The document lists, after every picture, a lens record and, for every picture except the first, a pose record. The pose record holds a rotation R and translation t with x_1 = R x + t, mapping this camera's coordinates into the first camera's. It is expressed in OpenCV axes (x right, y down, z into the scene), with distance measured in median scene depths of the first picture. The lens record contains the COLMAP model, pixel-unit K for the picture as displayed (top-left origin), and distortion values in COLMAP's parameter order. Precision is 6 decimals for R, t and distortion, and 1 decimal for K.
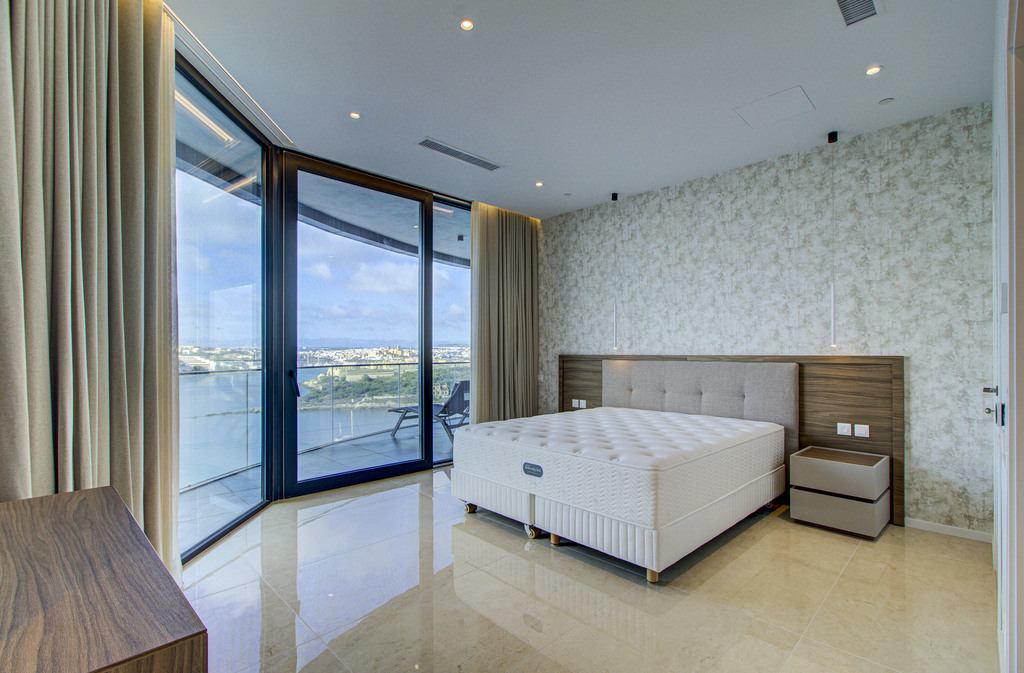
lens RADIAL K [[502.9, 0, 567.5], [0, 502.9, 358.9], [0, 0, 1]] dist [0.008556, 0.002608]
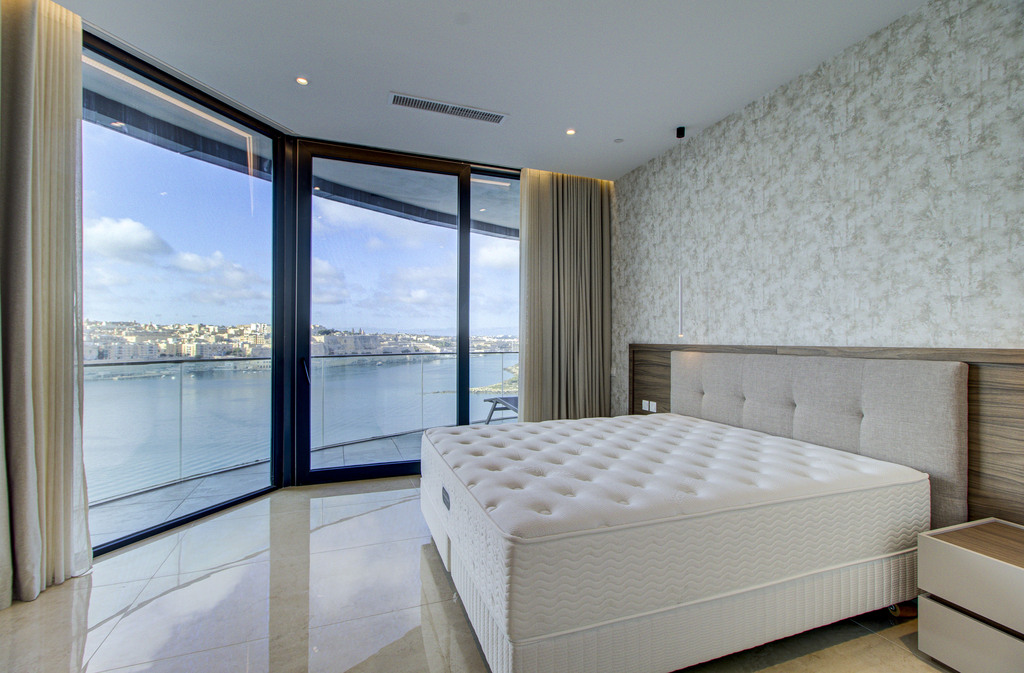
lens RADIAL K [[502.9, 0, 518.6], [0, 502.9, 343.0], [0, 0, 1]] dist [0.008556, 0.002608]
pose [[0.893562, 0.005393, -0.448908, 0.211636], [-0.009140, 0.999939, -0.006180, -0.003611], [0.448848, 0.009625, 0.893557, 0.224886]]
